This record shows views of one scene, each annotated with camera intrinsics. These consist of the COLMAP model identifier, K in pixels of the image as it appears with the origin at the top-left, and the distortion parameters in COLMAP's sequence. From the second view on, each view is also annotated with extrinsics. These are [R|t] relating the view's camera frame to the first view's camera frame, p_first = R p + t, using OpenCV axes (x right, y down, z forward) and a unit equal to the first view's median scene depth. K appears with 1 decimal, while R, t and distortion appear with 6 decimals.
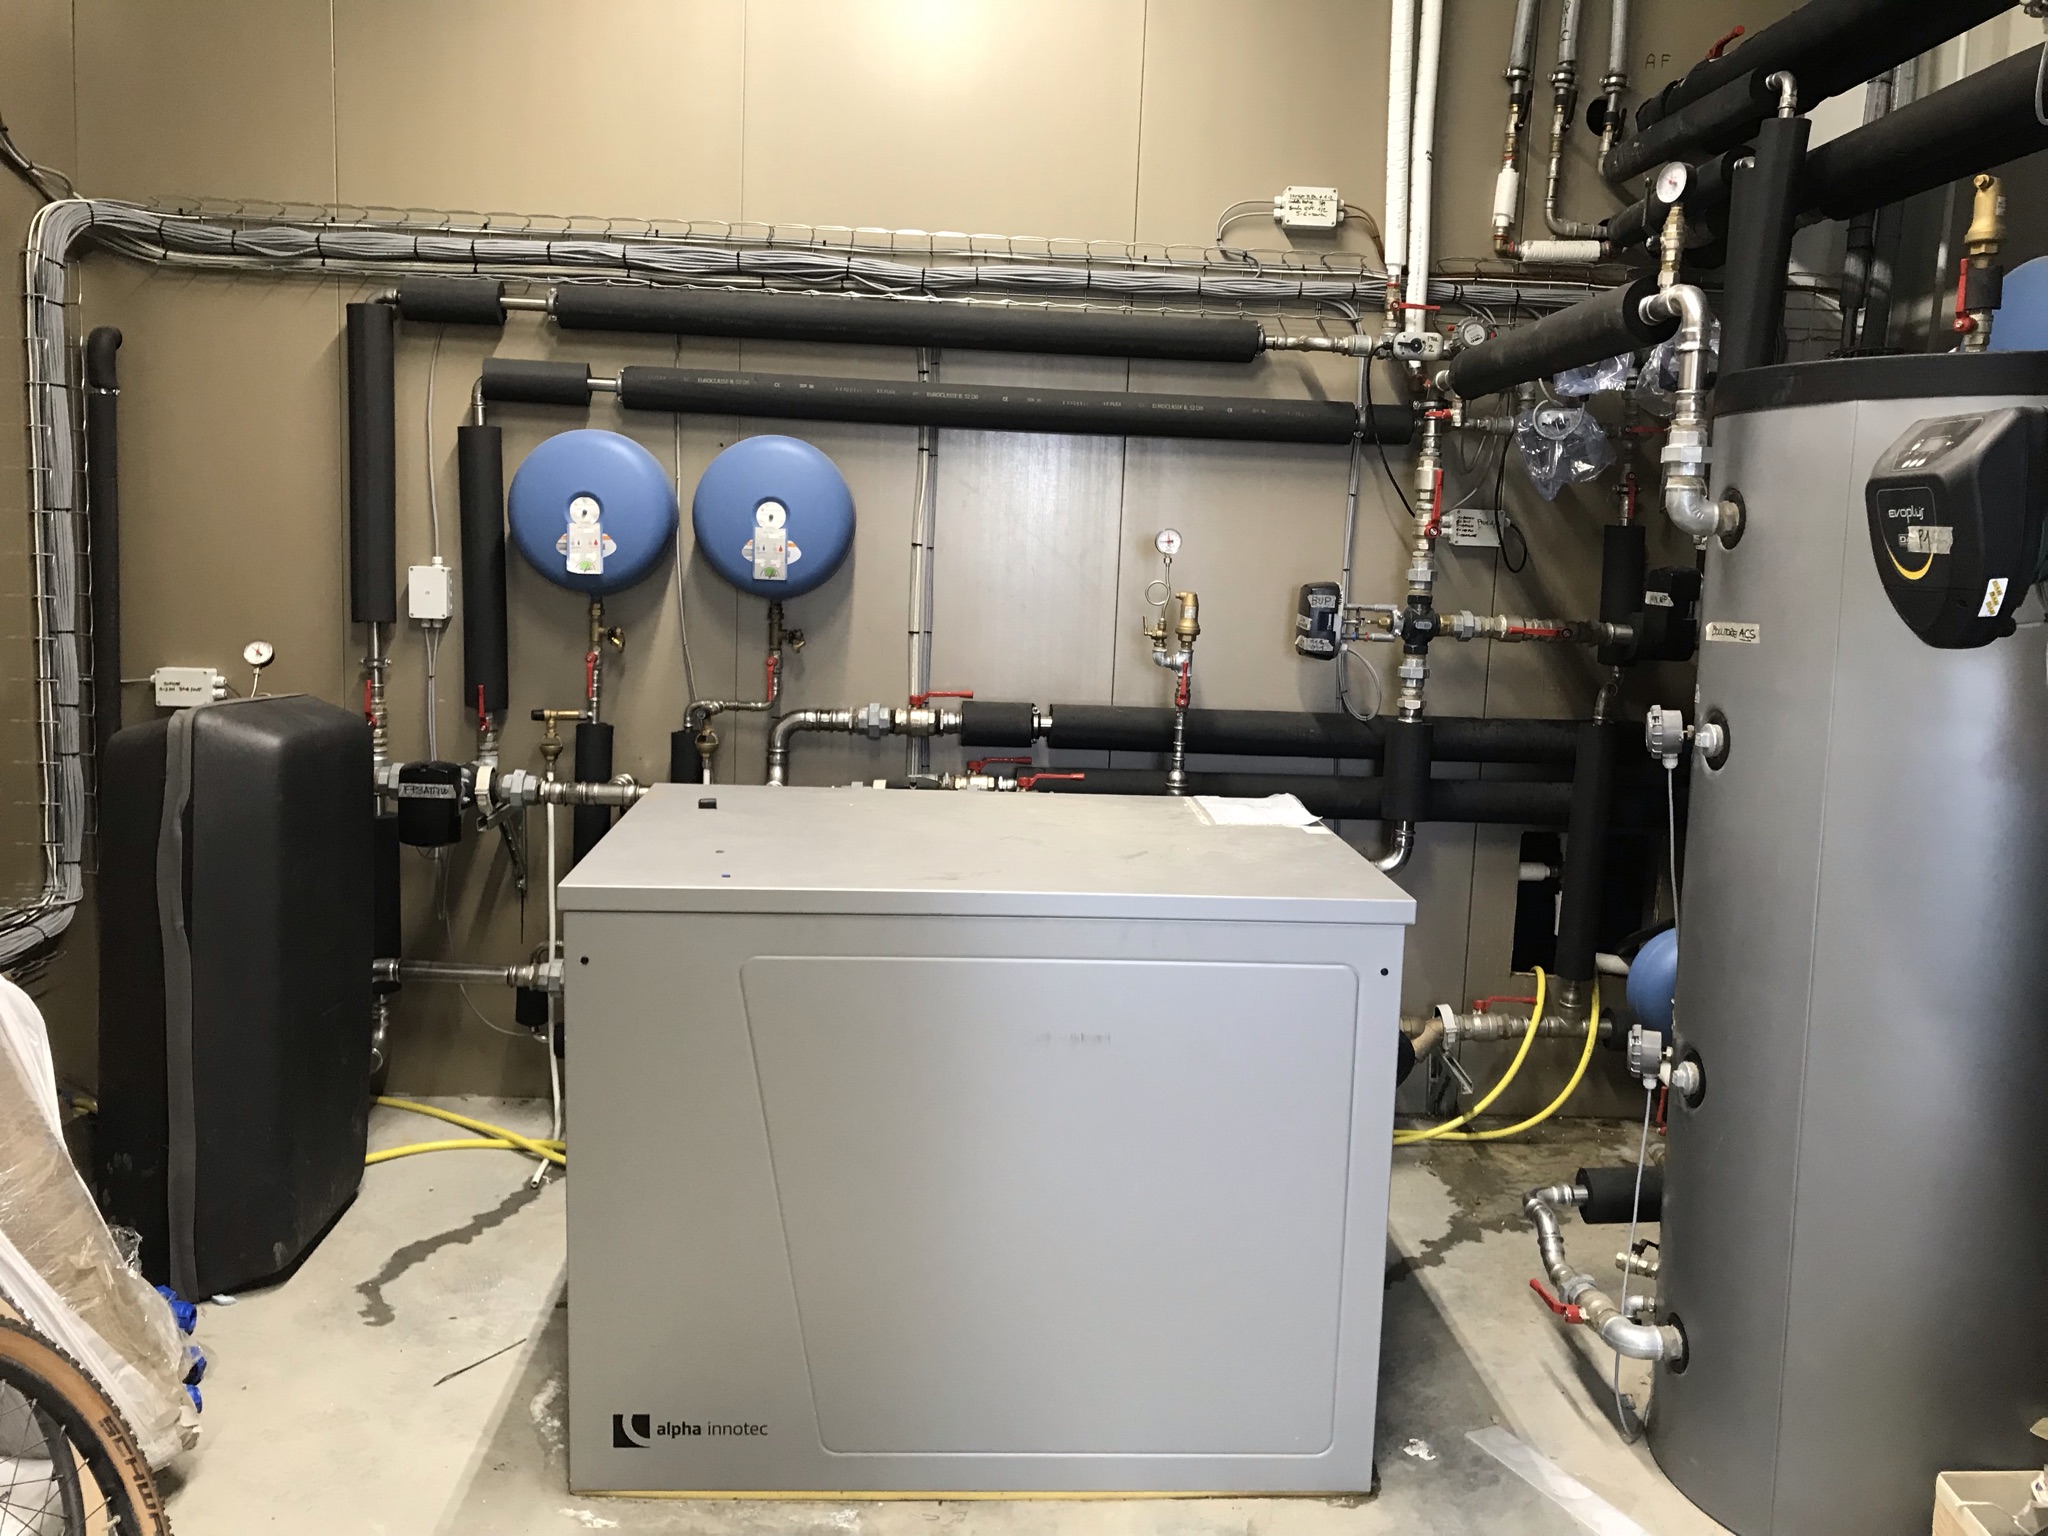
lens RADIAL K [[1709.4, 0, 1028.0], [0, 1709.4, 763.5], [0, 0, 1]] dist [0.012694, 0.002353]
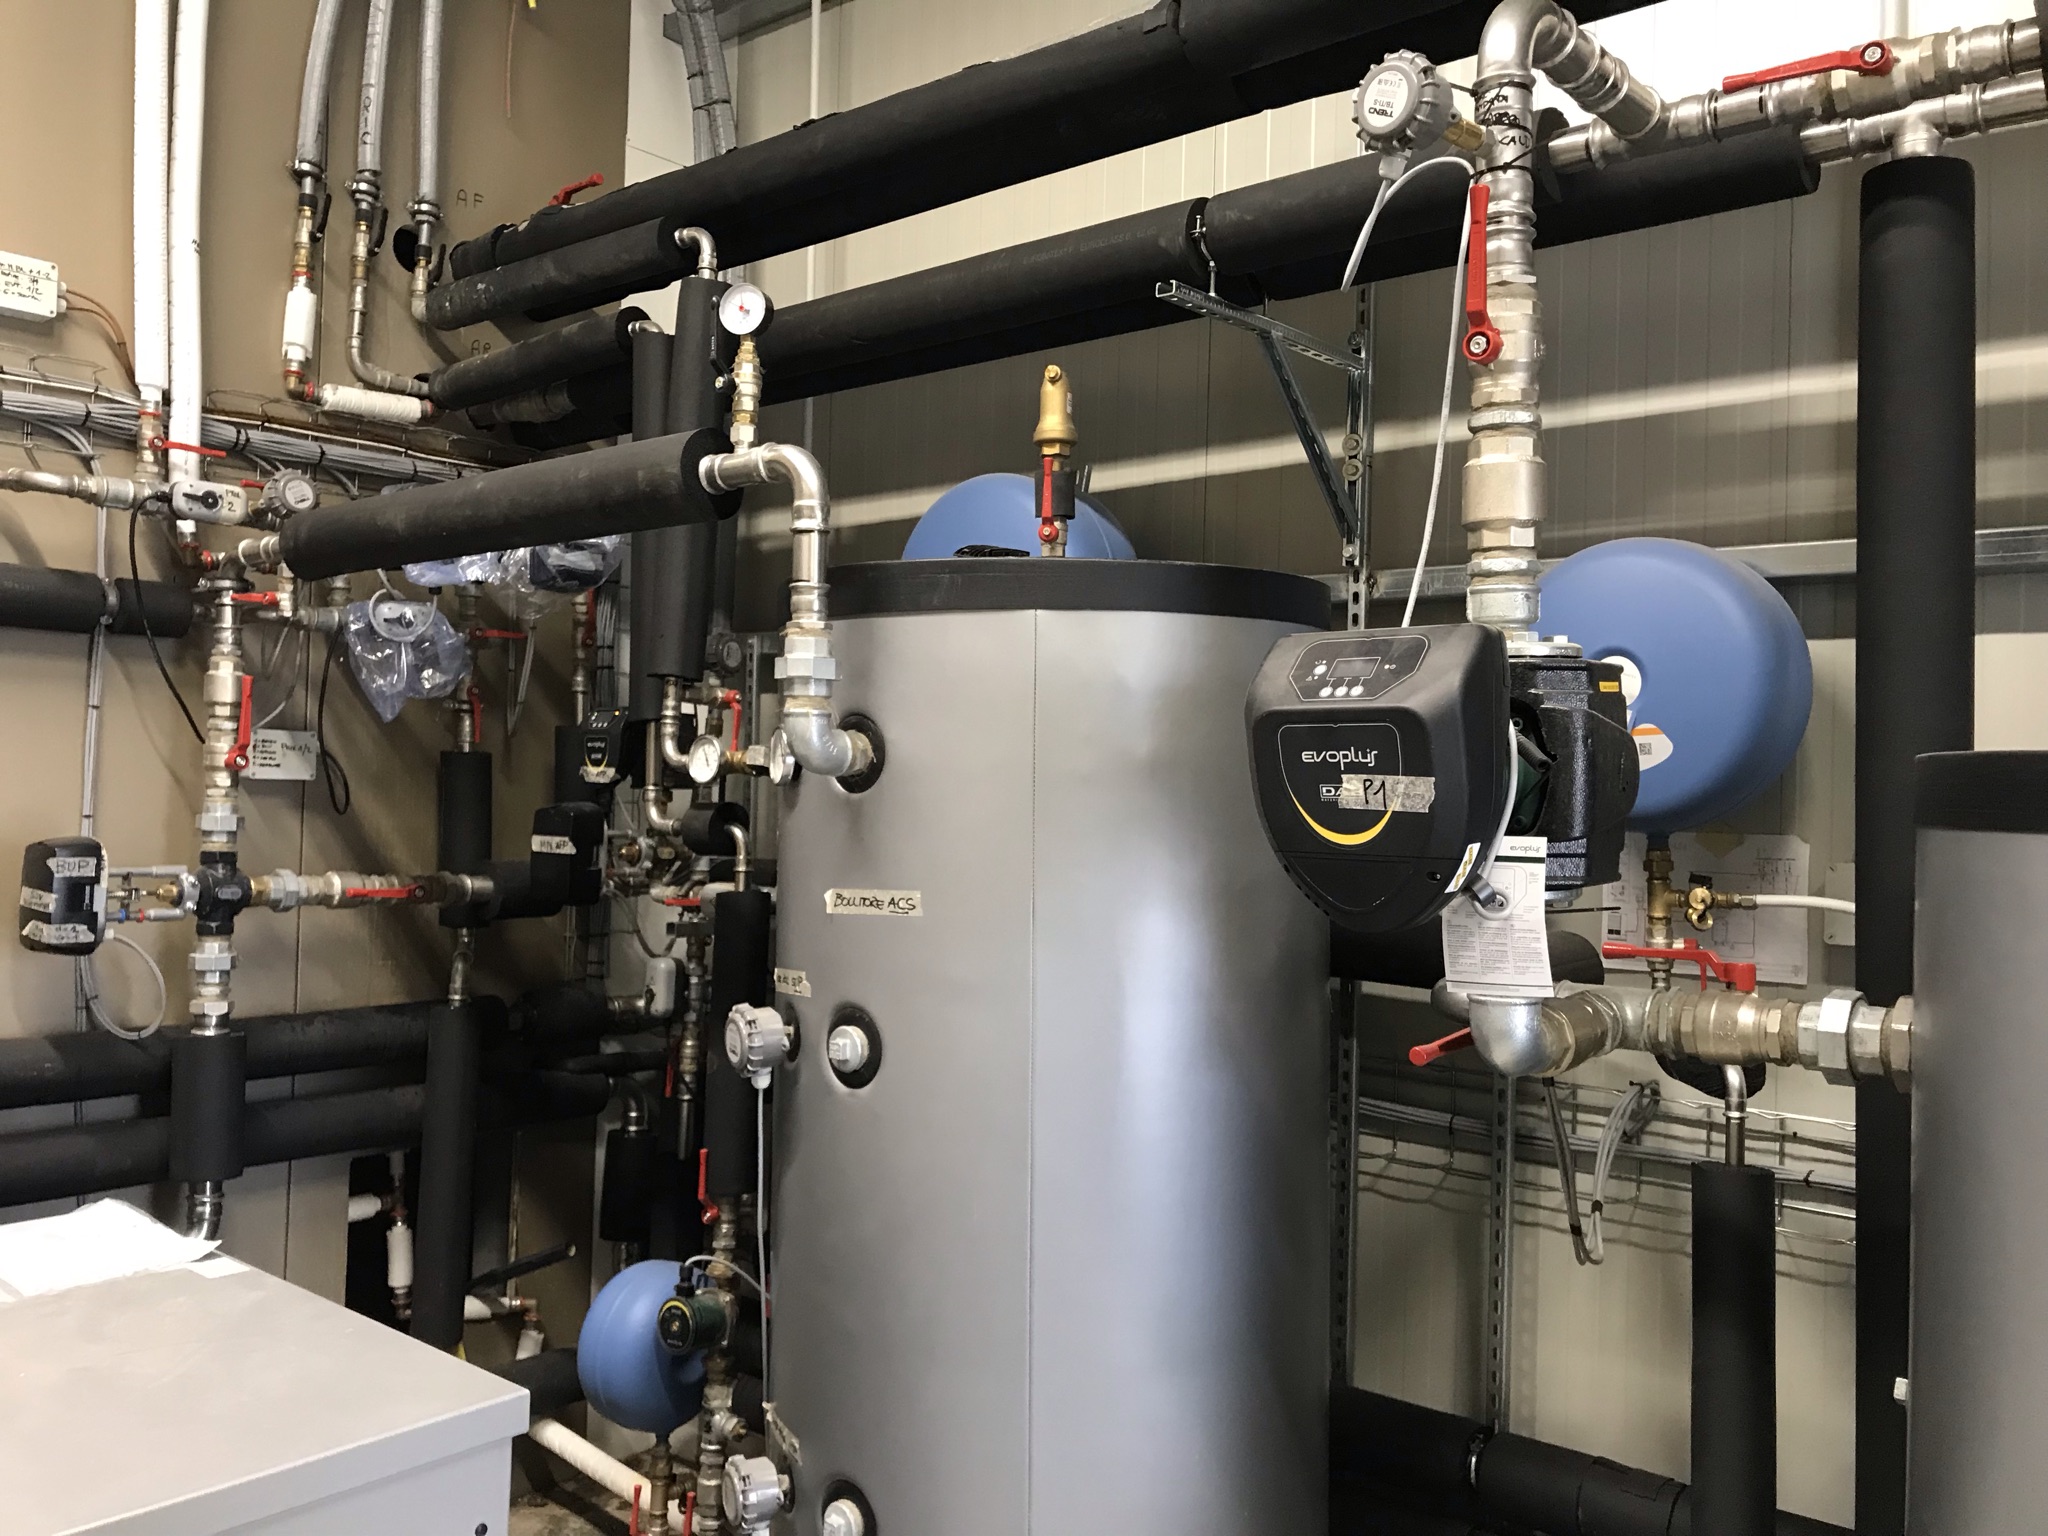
lens RADIAL K [[1709.4, 0, 1028.0], [0, 1709.4, 763.5], [0, 0, 1]] dist [0.012694, 0.002353]
pose [[0.681041, -0.005564, 0.732224, -0.059440], [0.095753, 0.992061, -0.081521, -0.044918], [-0.725957, 0.125631, 0.676168, 0.280278]]
